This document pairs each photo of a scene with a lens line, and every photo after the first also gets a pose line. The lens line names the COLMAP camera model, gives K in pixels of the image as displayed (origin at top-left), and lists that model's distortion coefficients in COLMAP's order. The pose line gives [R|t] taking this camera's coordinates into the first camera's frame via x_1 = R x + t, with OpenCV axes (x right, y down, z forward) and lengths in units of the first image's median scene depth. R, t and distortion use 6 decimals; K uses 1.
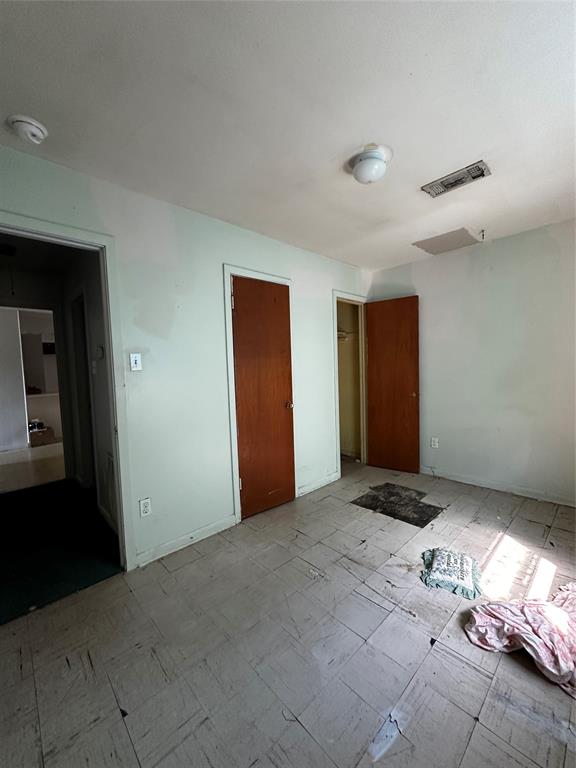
lens RADIAL K [[306.5, 0, 288.4], [0, 306.5, 384.4], [0, 0, 1]] dist [-0.002641, 0.000704]
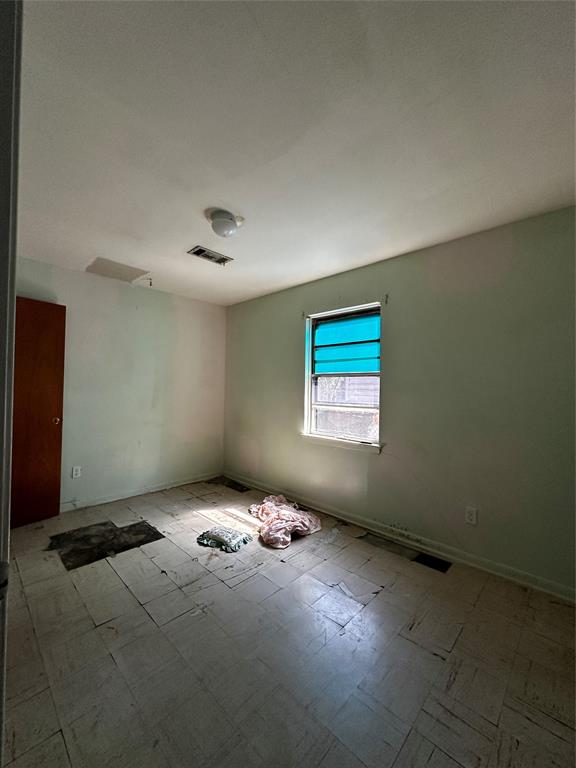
lens RADIAL K [[306.5, 0, 288.4], [0, 306.5, 384.4], [0, 0, 1]] dist [-0.002641, 0.000704]
pose [[-0.050079, 0.048025, 0.997590, -0.595082], [0.040739, 0.998110, -0.046005, -0.000307], [-0.997914, 0.038337, -0.051941, 0.523118]]
